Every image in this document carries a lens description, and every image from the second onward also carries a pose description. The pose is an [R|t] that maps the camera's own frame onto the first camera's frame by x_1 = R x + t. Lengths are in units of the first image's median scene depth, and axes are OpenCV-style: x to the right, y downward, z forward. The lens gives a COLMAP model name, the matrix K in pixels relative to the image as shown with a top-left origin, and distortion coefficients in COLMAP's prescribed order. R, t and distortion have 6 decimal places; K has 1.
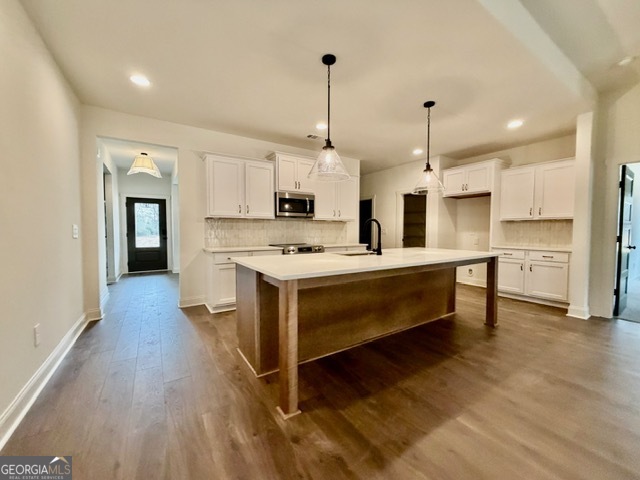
lens RADIAL K [[256.0, 0, 319.2], [0, 256.0, 238.5], [0, 0, 1]] dist [-0.003260, -0.000320]
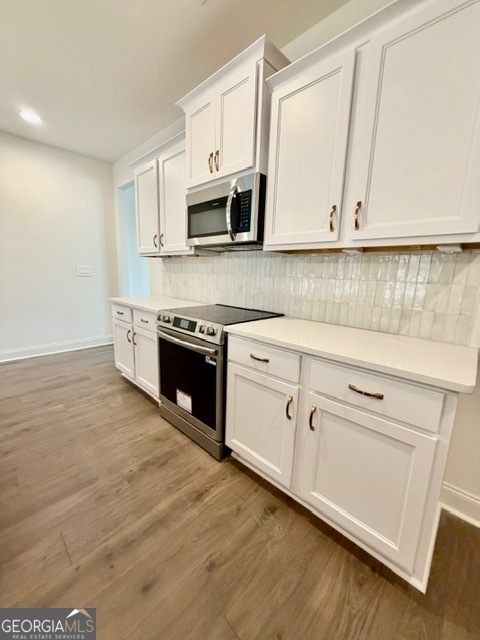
lens RADIAL K [[256.0, 0, 236.4], [0, 256.0, 319.6], [0, 0, 1]] dist [-0.003260, -0.000320]
pose [[0.222359, 0.178731, -0.958442, 0.421068], [-0.064877, 0.983587, 0.168368, -0.046368], [0.972804, 0.024743, 0.230305, 1.152655]]
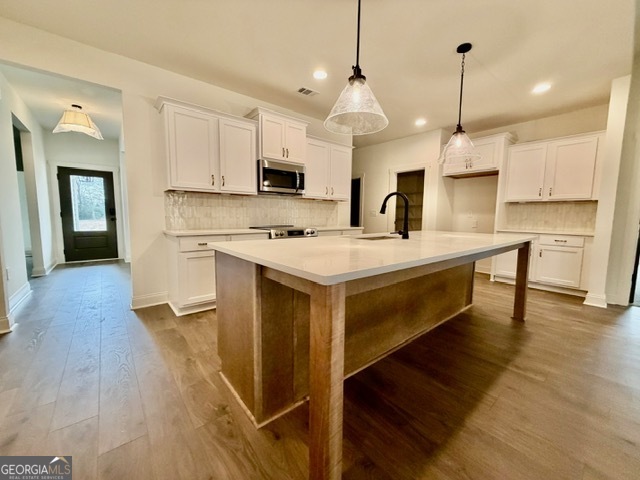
lens RADIAL K [[256.0, 0, 319.1], [0, 256.0, 238.9], [0, 0, 1]] dist [-0.003260, -0.000320]
pose [[0.992870, -0.001463, 0.119194, -0.092073], [-0.005440, 0.998327, 0.057567, 0.017384], [-0.119079, -0.057804, 0.991201, 0.206437]]
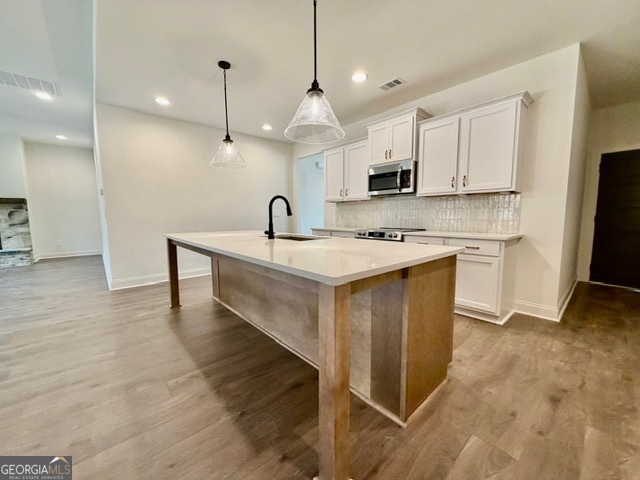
lens RADIAL K [[256.0, 0, 316.4], [0, 256.0, 239.6], [0, 0, 1]] dist [-0.003260, -0.000320]
pose [[0.142674, 0.090234, -0.985648, 0.854818], [-0.031253, 0.995750, 0.086635, -0.006454], [0.989276, 0.018444, 0.144888, 0.806782]]
